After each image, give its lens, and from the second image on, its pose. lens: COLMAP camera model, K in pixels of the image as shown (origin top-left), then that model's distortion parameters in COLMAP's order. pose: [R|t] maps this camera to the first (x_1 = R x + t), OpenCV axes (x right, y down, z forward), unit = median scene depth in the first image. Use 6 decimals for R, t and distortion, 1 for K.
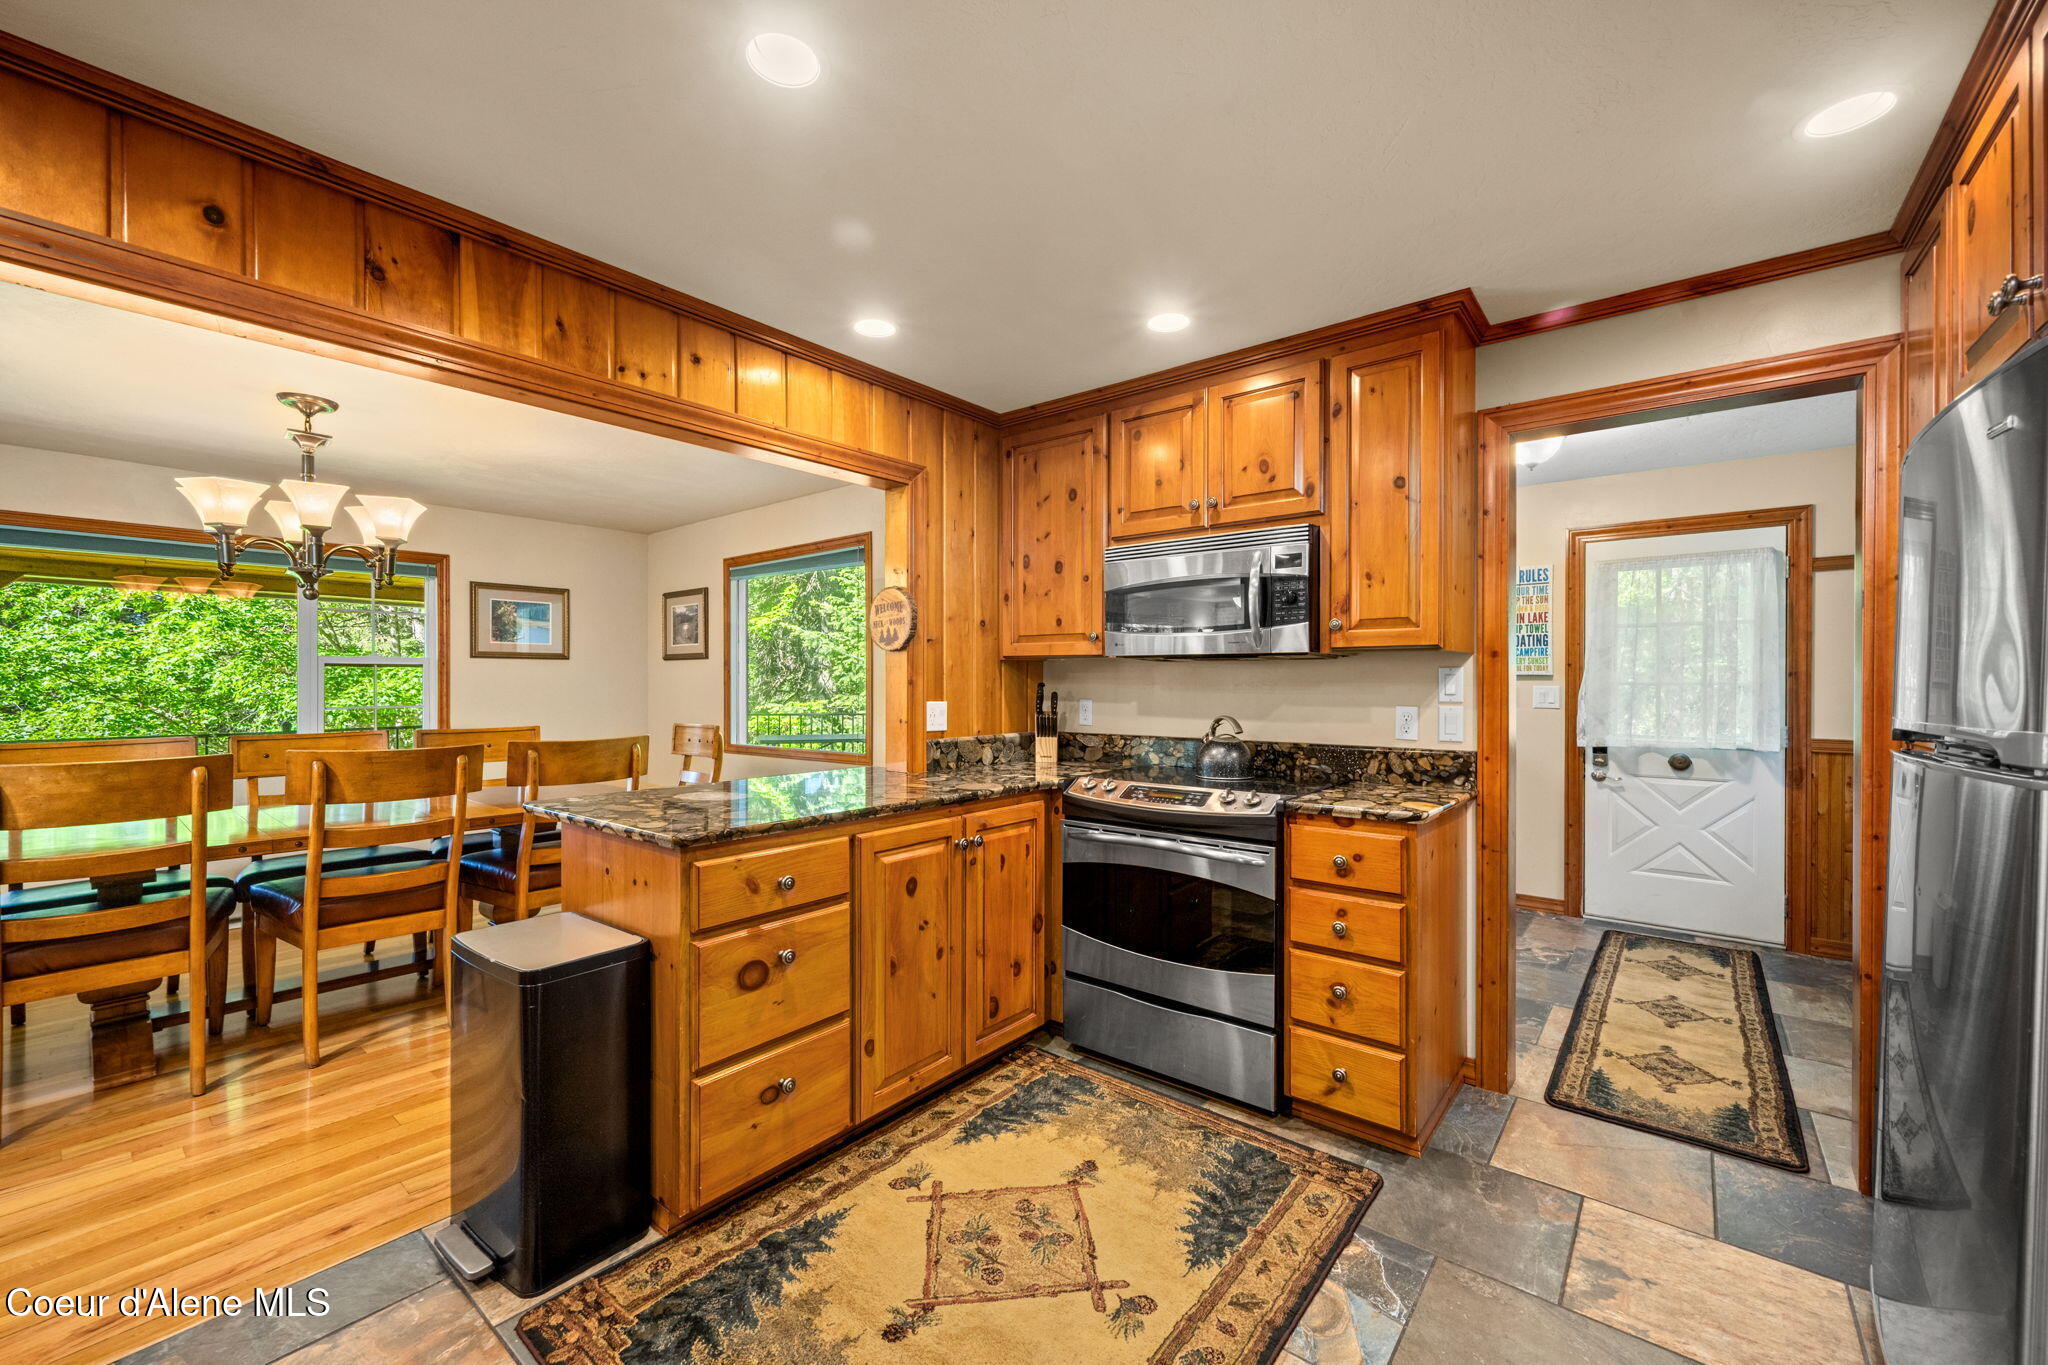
lens RADIAL K [[821.1, 0, 1029.2], [0, 821.1, 688.0], [0, 0, 1]] dist [0.001752, -0.000900]
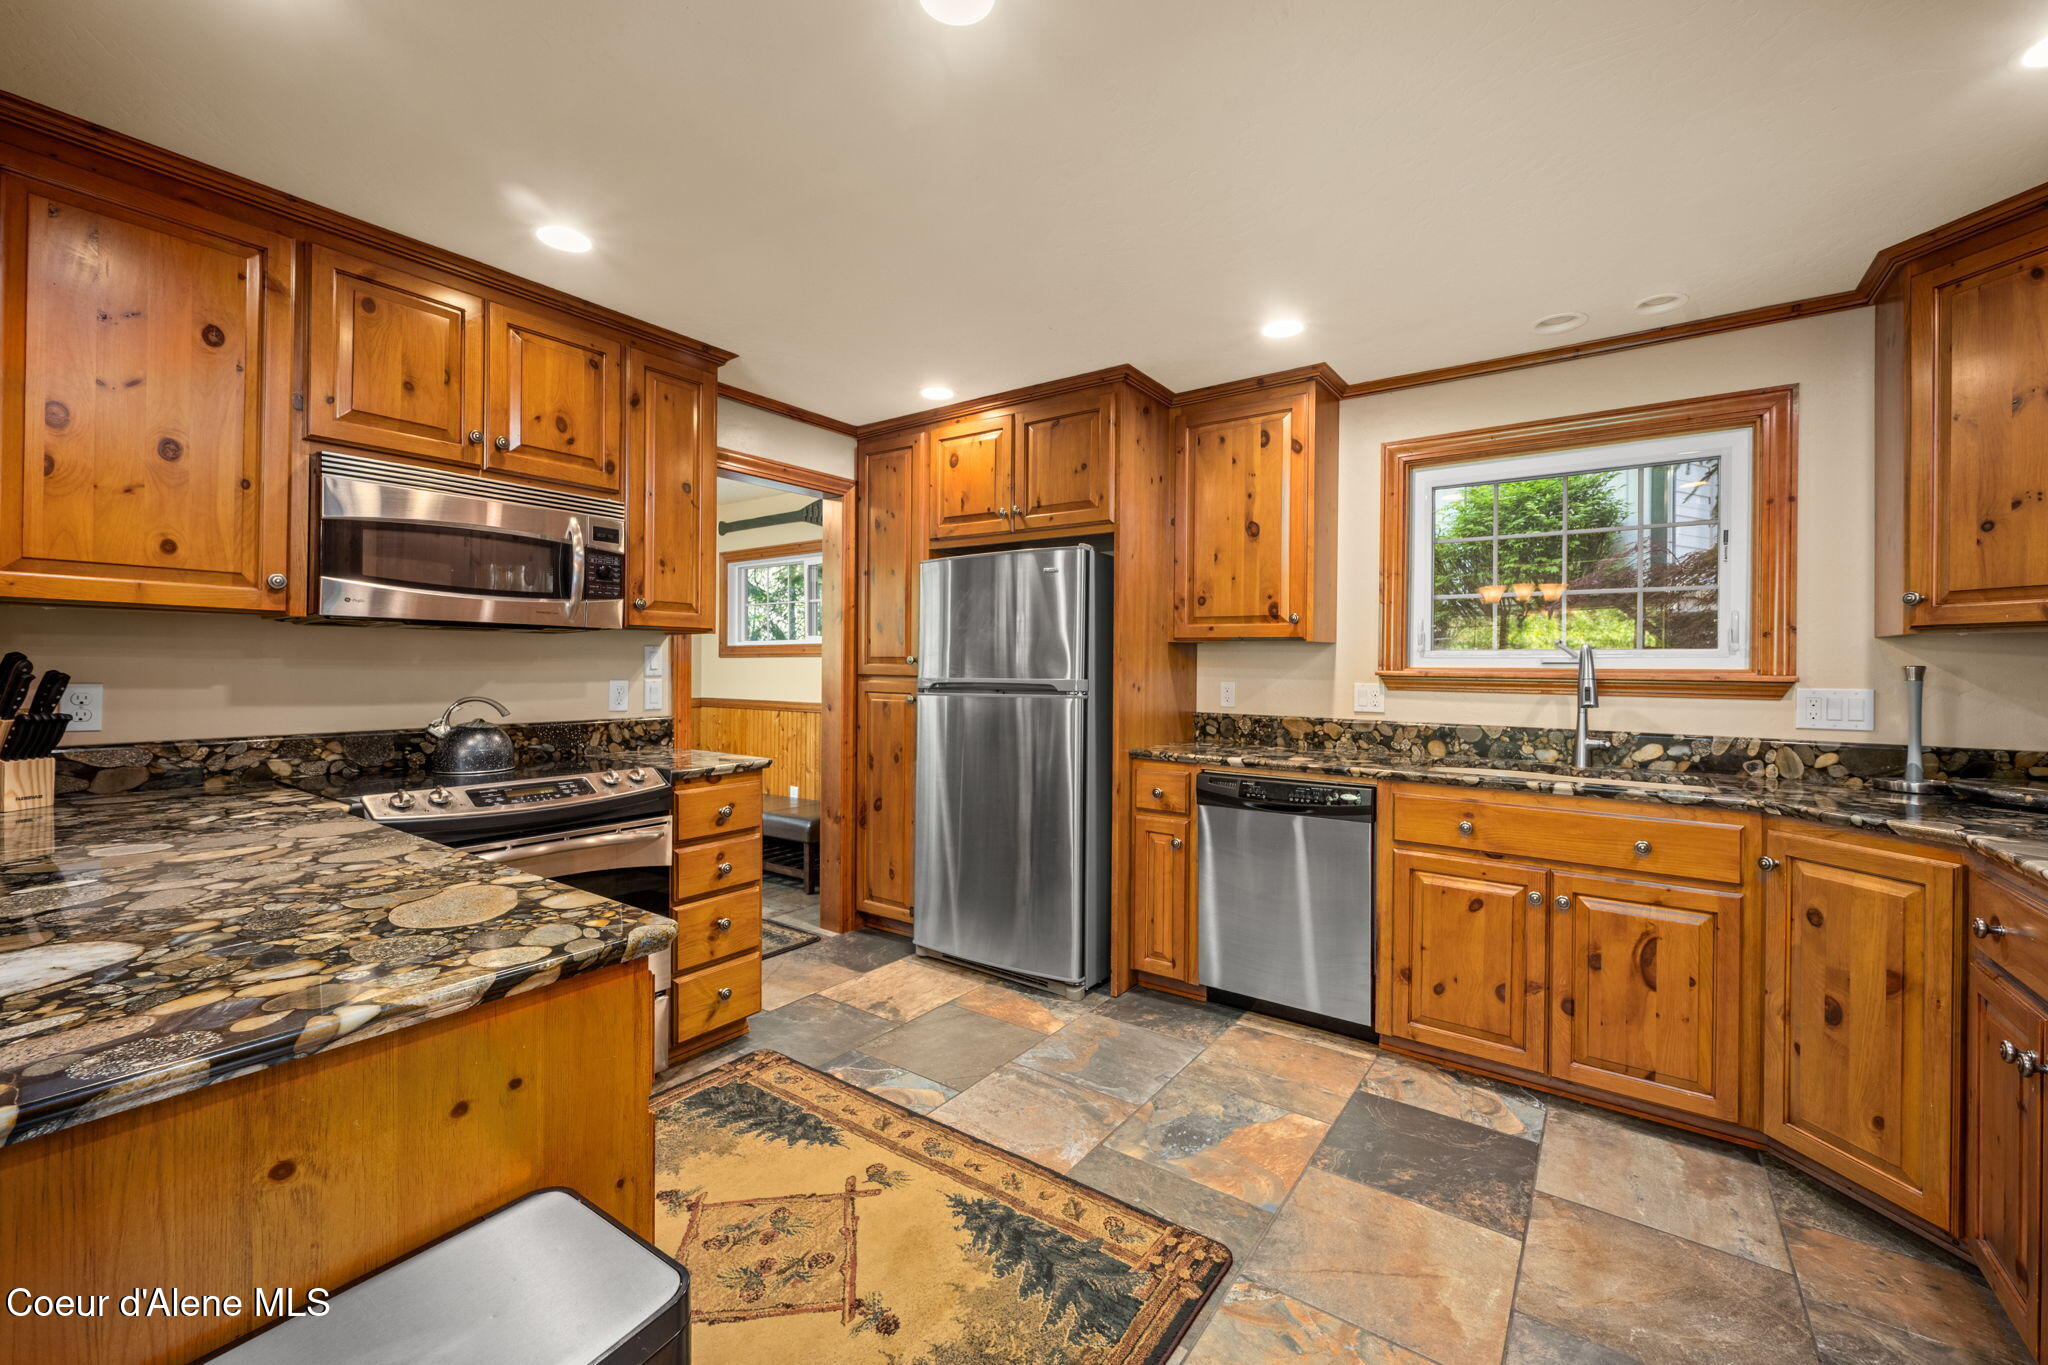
lens RADIAL K [[821.1, 0, 1029.8], [0, 821.1, 672.7], [0, 0, 1]] dist [0.001752, -0.000900]
pose [[-0.060769, -0.010109, 0.998101, -0.784772], [-0.000931, 0.999949, 0.010071, 0.000616], [-0.998151, -0.000317, -0.060775, 0.614057]]
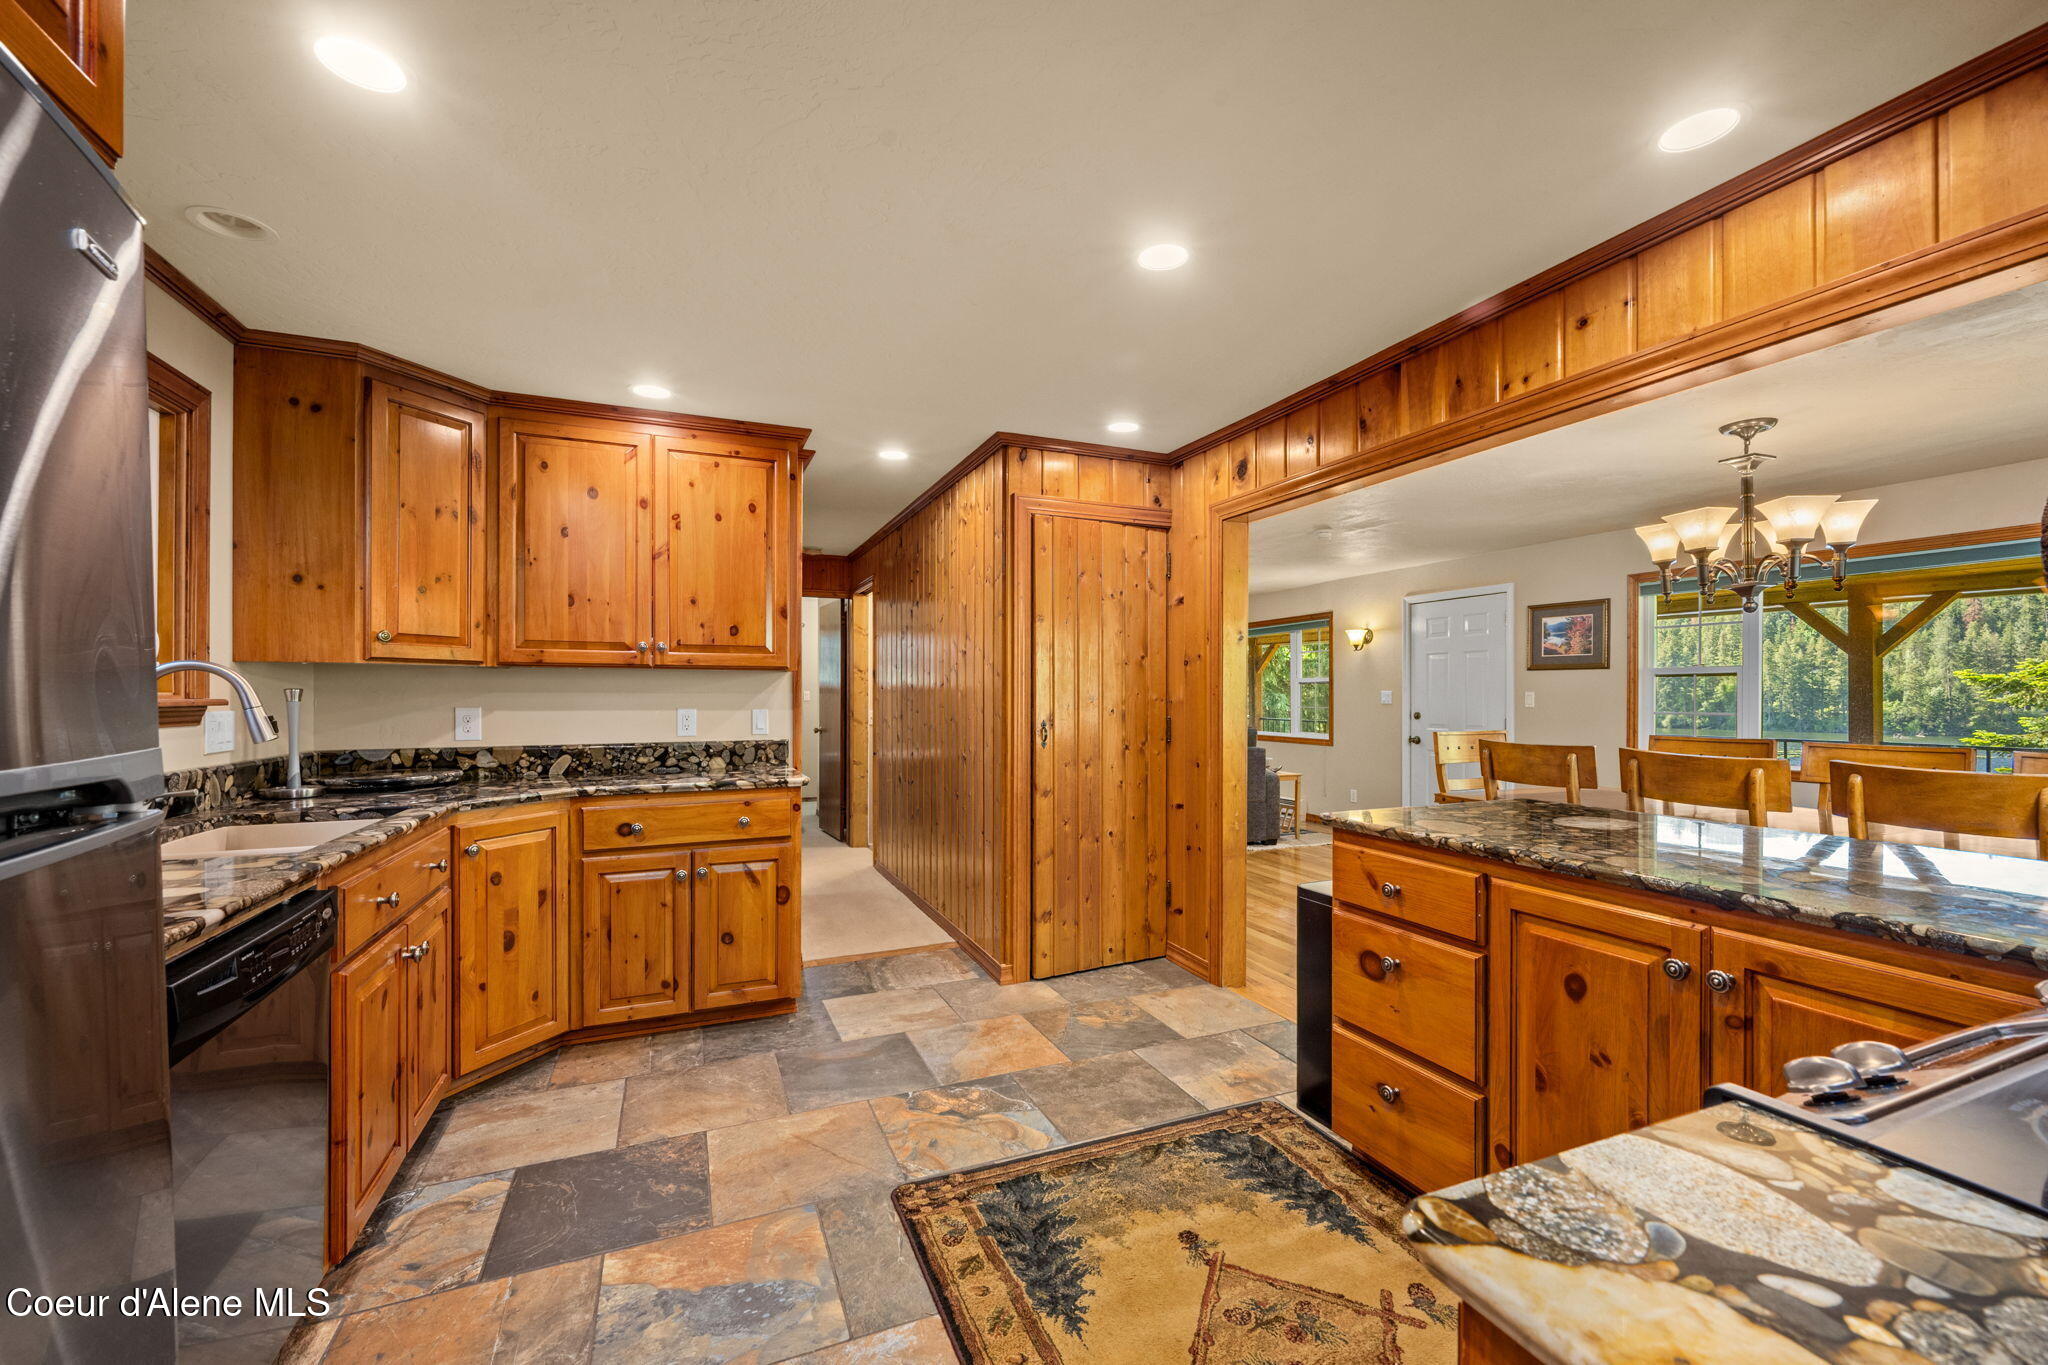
lens RADIAL K [[821.1, 0, 1019.0], [0, 821.1, 697.0], [0, 0, 1]] dist [0.001752, -0.000900]
pose [[-0.482750, 0.001134, -0.875757, 0.682091], [-0.006256, 0.999969, 0.004744, 0.001189], [0.875736, 0.007769, -0.482728, 0.931713]]
